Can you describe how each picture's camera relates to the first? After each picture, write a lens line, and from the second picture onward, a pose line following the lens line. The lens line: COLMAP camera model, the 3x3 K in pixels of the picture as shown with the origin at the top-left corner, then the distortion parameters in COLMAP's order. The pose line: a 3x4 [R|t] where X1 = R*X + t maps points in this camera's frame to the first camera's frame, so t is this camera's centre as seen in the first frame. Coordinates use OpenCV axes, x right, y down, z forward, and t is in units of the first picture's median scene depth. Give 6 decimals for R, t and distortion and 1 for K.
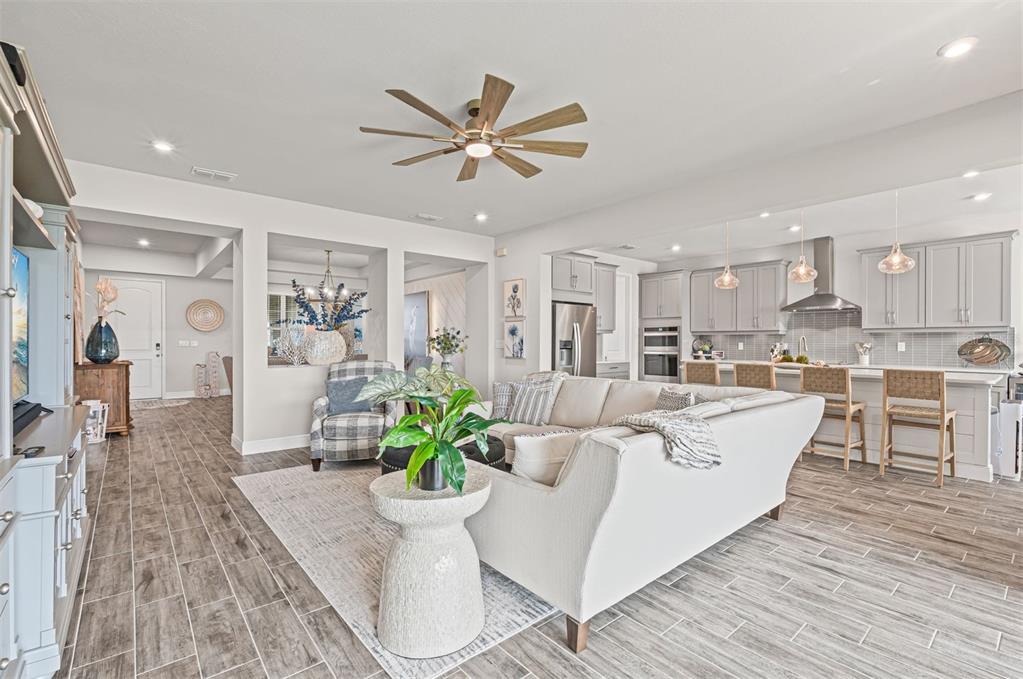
lens RADIAL K [[454.6, 0, 511.0], [0, 454.6, 341.2], [0, 0, 1]] dist [-0.005001, 0.000674]
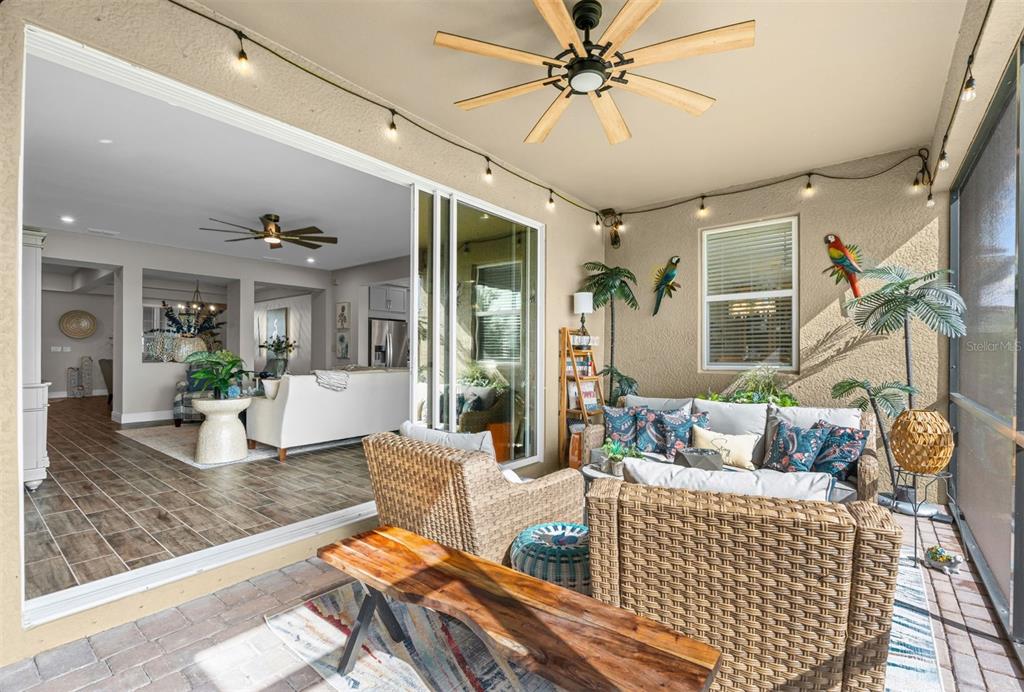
lens RADIAL K [[455.8, 0, 514.5], [0, 455.8, 350.7], [0, 0, 1]] dist [0.000929, 0.000042]
pose [[0.981091, 0.001140, 0.193541, 0.276983], [-0.000169, 0.999987, -0.005034, 0.023036], [-0.193545, 0.004906, 0.981079, -0.525050]]
